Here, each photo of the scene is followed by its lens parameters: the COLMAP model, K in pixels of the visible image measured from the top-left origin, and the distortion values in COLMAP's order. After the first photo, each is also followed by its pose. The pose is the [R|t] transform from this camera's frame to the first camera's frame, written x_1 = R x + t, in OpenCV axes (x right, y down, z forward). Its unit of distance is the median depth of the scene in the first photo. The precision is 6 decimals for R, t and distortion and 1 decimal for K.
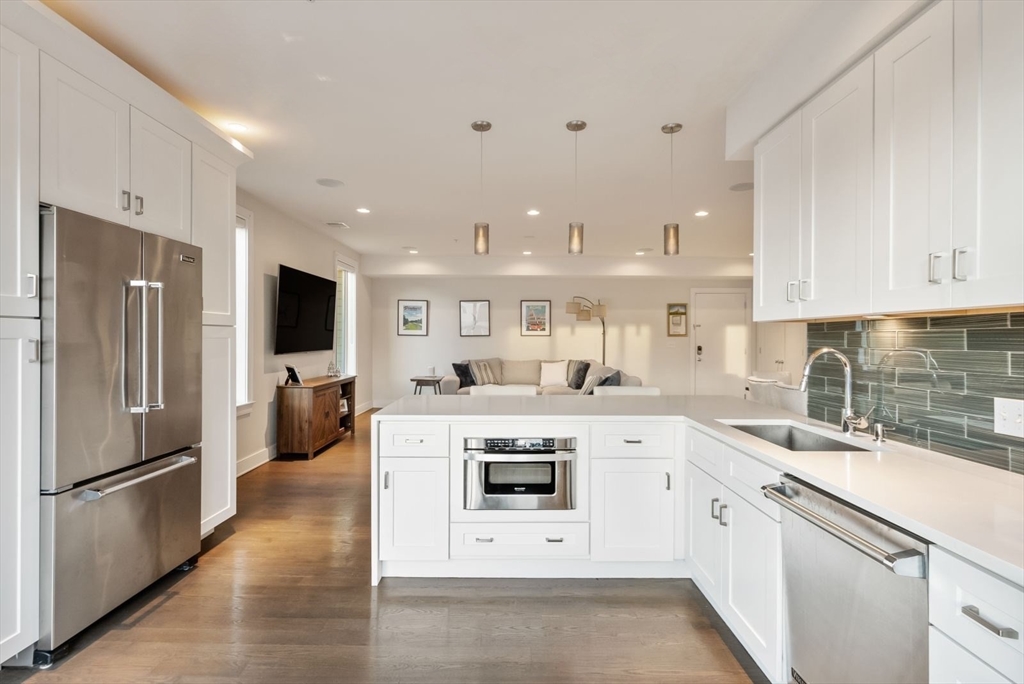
lens RADIAL K [[497.7, 0, 502.3], [0, 497.7, 338.3], [0, 0, 1]] dist [-0.004001, 0.000509]
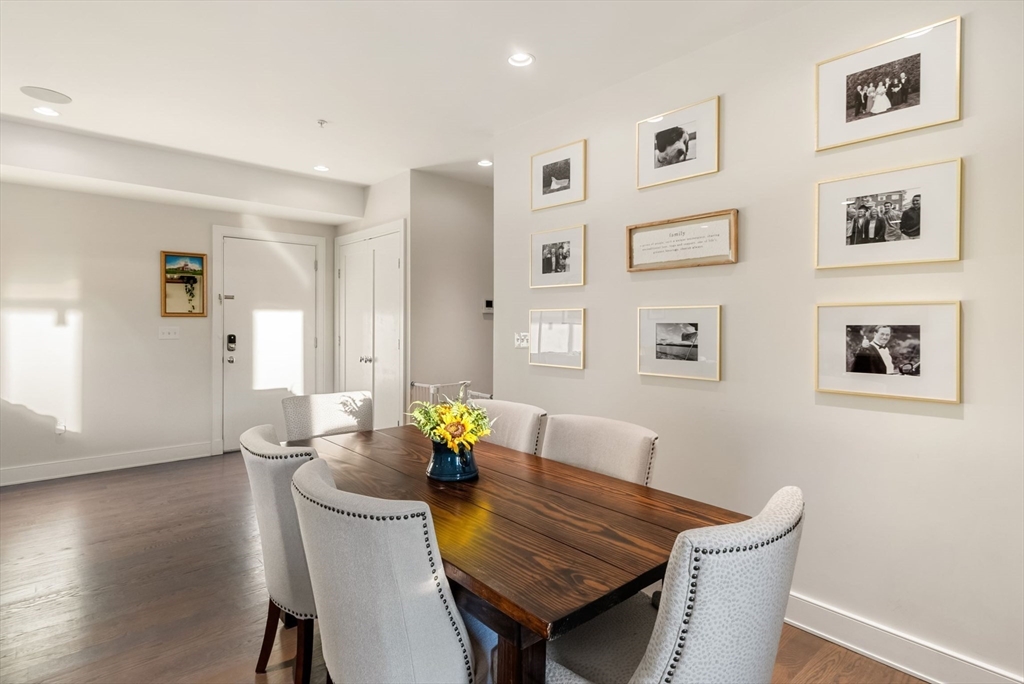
lens RADIAL K [[533.6, 0, 511.6], [0, 533.6, 323.6], [0, 0, 1]] dist [0.012041, 0.000497]
pose [[0.741357, -0.001830, 0.671109, 0.251772], [0.001158, 0.999998, 0.001447, 0.003188], [-0.671110, -0.000296, 0.741358, 0.398186]]
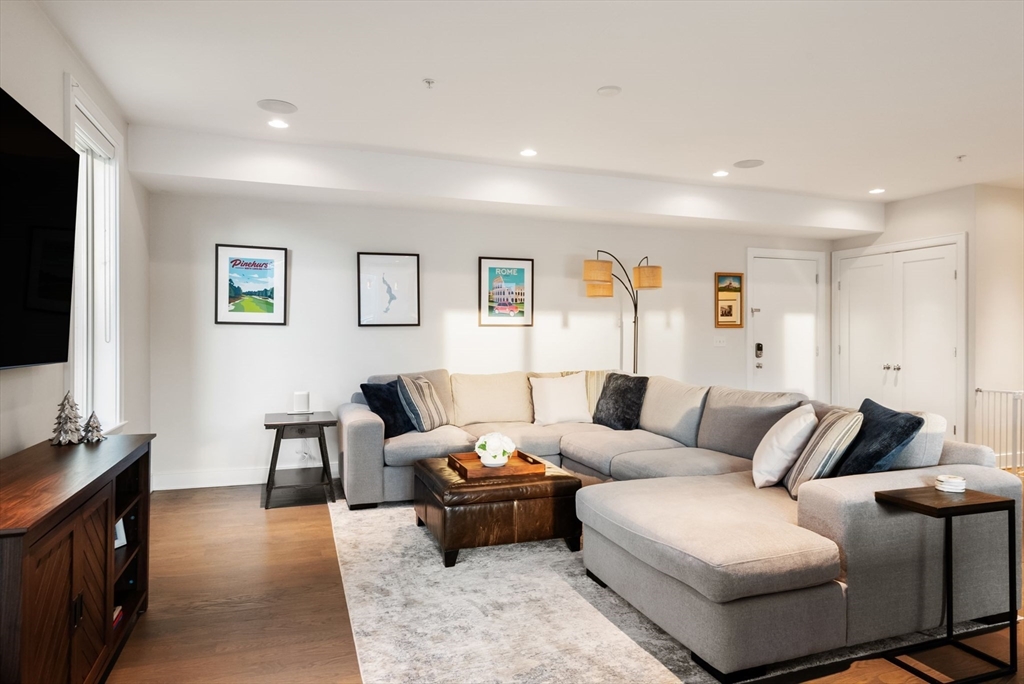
lens RADIAL K [[631.4, 0, 510.9], [0, 631.4, 336.5], [0, 0, 1]] dist [0.018647, 0.000745]
pose [[0.936698, -0.002617, 0.350129, -0.174672], [0.003287, 0.999994, -0.001319, 0.007648], [-0.350123, 0.002386, 0.936701, 0.409885]]
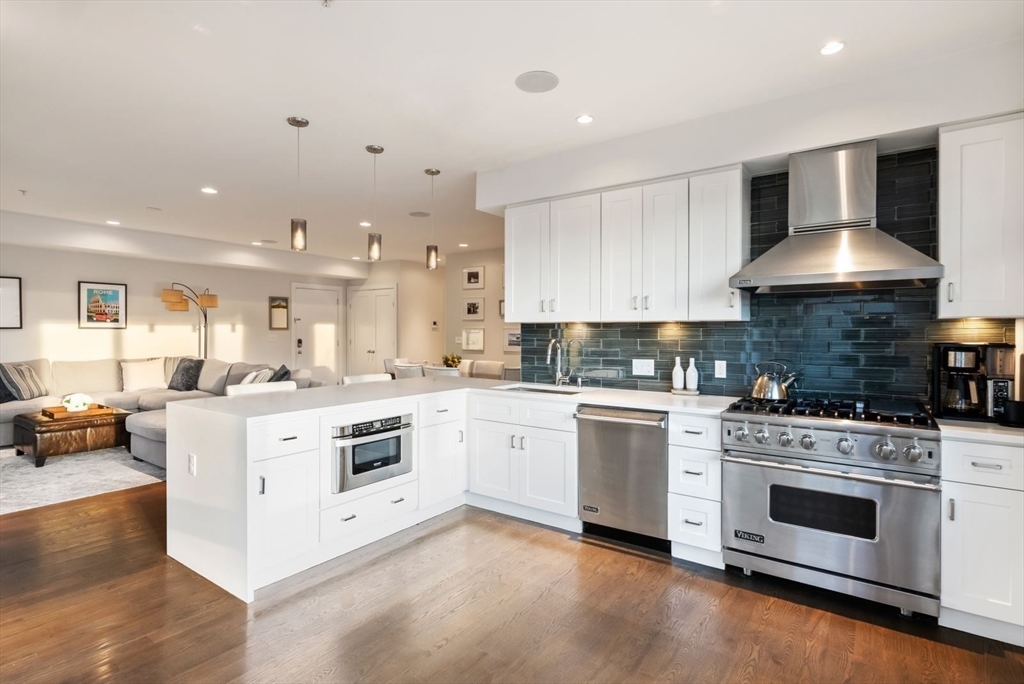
lens RADIAL K [[517.1, 0, 516.9], [0, 517.1, 336.1], [0, 0, 1]] dist [0.006113, -0.000171]
pose [[0.576588, -0.008655, 0.816989, -0.240060], [-0.000353, 0.999941, 0.010843, -0.002535], [-0.817035, -0.006540, 0.576551, 0.012806]]
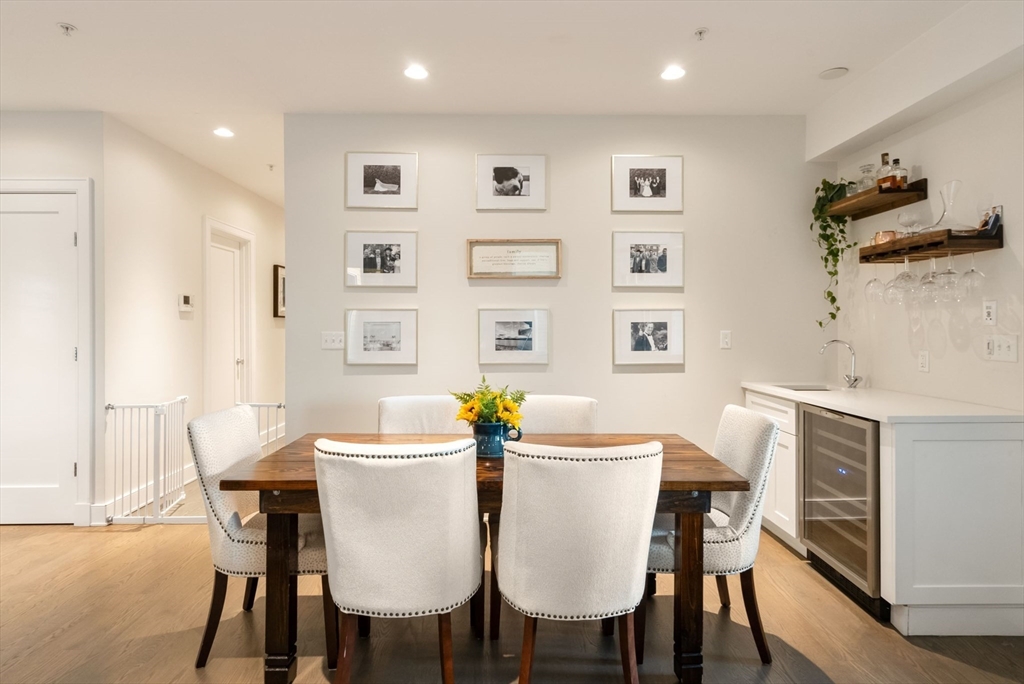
lens RADIAL K [[552.5, 0, 520.3], [0, 552.5, 325.7], [0, 0, 1]] dist [0.004418, 0.001505]
pose [[-0.031193, -0.002056, 0.999511, 0.114906], [0.005651, 0.999982, 0.002233, 0.005739], [-0.999497, 0.005718, -0.031180, 0.582852]]
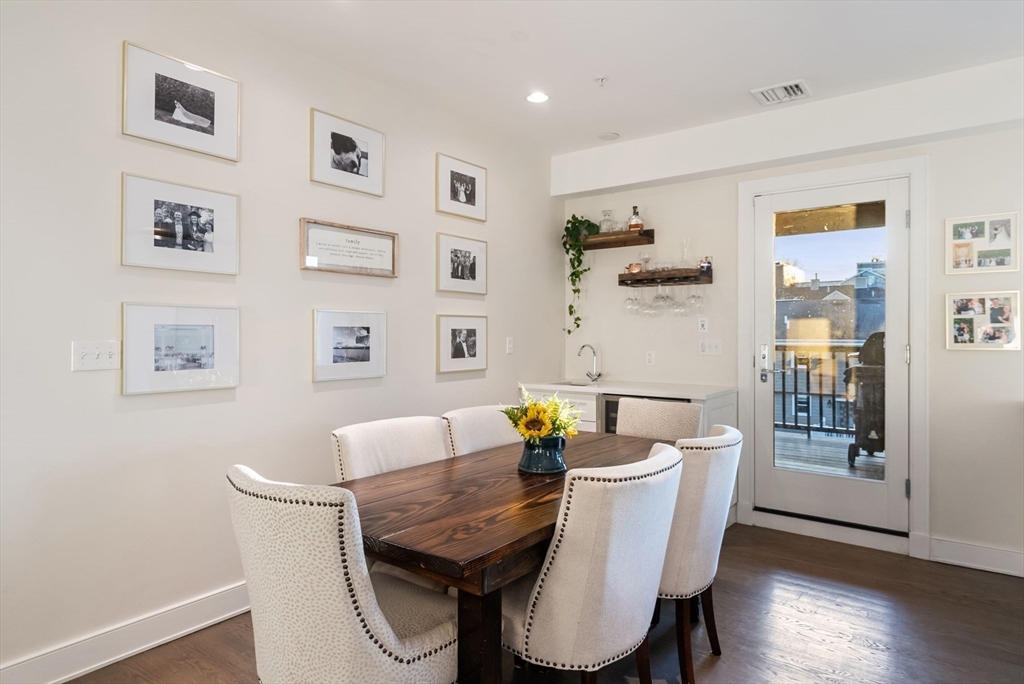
lens RADIAL K [[597.0, 0, 508.7], [0, 597.0, 332.7], [0, 0, 1]] dist [0.004228, 0.002428]
pose [[-0.797248, -0.002022, 0.603649, 0.236979], [-0.000349, 0.999996, 0.002889, 0.006133], [-0.603652, 0.002092, -0.797245, 0.819420]]
